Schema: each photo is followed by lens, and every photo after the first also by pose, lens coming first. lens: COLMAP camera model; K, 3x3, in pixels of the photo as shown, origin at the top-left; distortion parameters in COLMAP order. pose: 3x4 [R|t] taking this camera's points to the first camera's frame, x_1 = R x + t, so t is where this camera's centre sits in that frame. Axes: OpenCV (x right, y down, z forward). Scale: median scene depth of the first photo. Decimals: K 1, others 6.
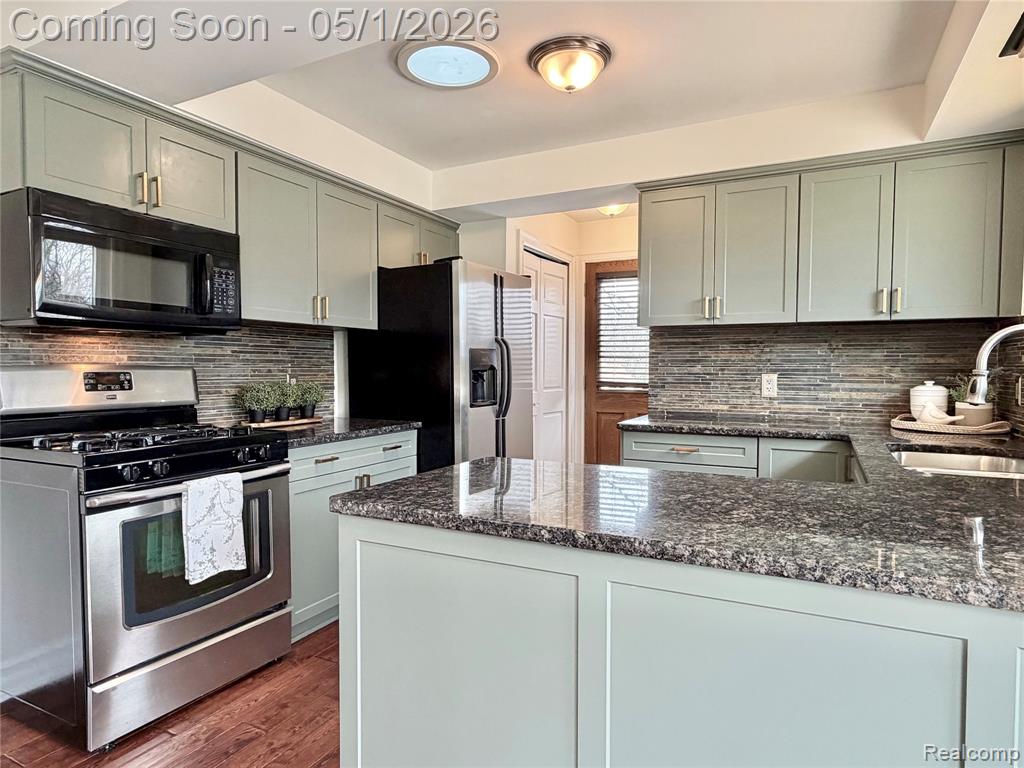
lens RADIAL K [[604.2, 0, 512.0], [0, 604.2, 384.0], [0, 0, 1]] dist [0.002266, 0.001101]
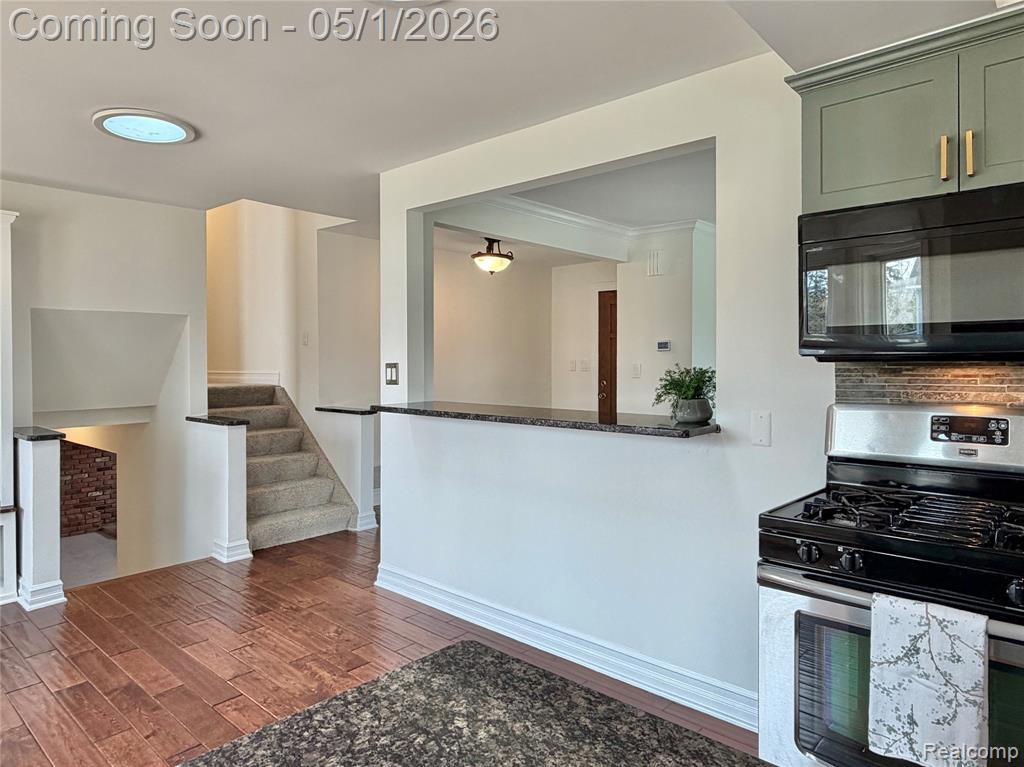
lens RADIAL K [[634.2, 0, 513.1], [0, 634.2, 364.5], [0, 0, 1]] dist [0.006847, -0.000651]
pose [[-0.250097, -0.002993, -0.968216, 0.169499], [-0.025389, 0.999672, 0.003468, -0.057988], [0.967888, 0.025449, -0.250091, 0.537581]]
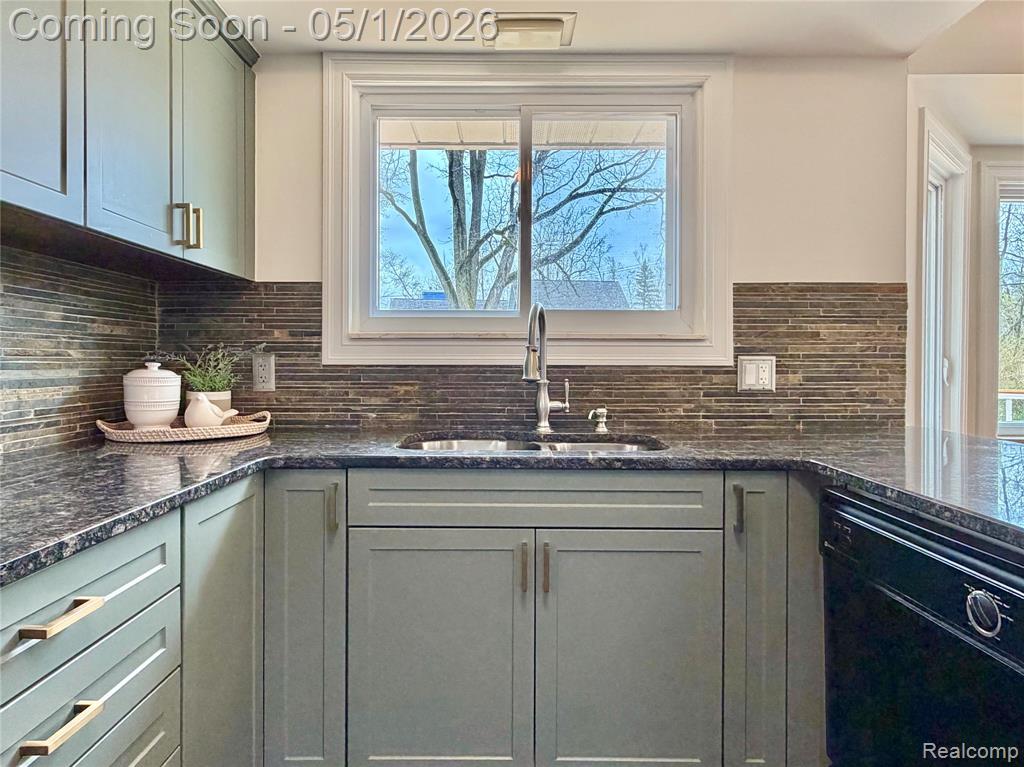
lens RADIAL K [[621.6, 0, 505.6], [0, 621.6, 365.0], [0, 0, 1]] dist [-0.000438, -0.000599]
pose [[-0.448723, -0.010464, 0.893610, -0.053828], [0.019403, 0.999582, 0.021448, -0.008917], [-0.893460, 0.026963, -0.448332, 0.936996]]
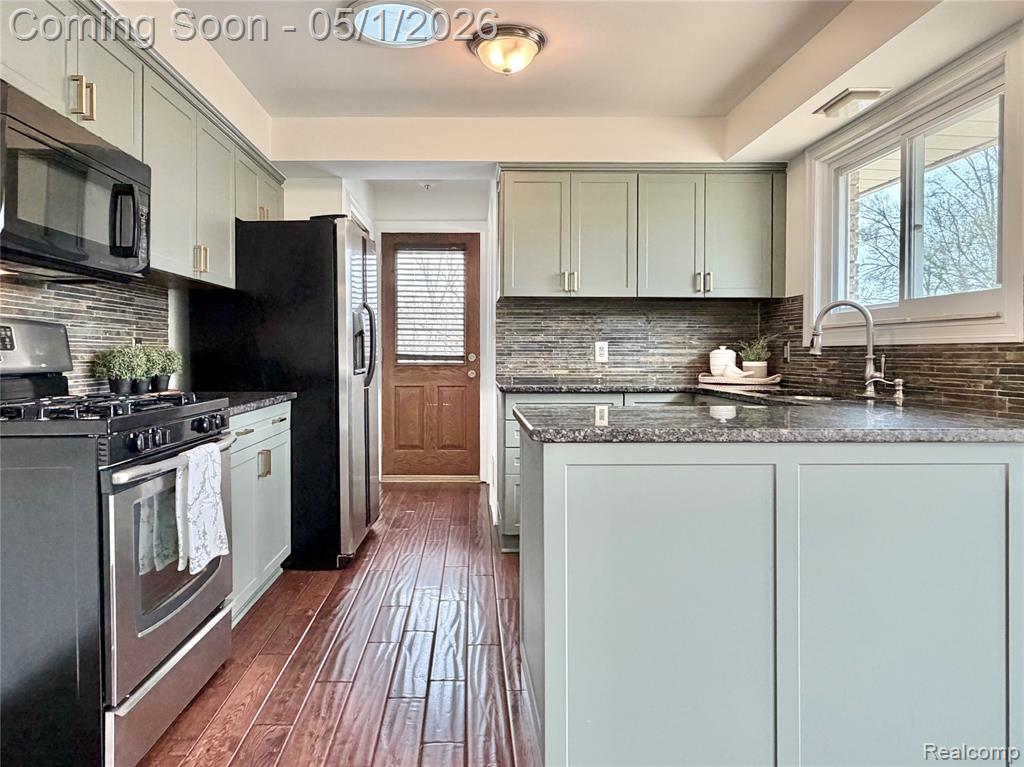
lens RADIAL K [[660.2, 0, 468.5], [0, 660.2, 348.9], [0, 0, 1]] dist [-0.001660, -0.001398]
pose [[0.891028, 0.001517, 0.453945, -0.415330], [0.013009, 0.999498, -0.028874, 0.033570], [-0.453761, 0.031633, 0.890562, -0.001606]]
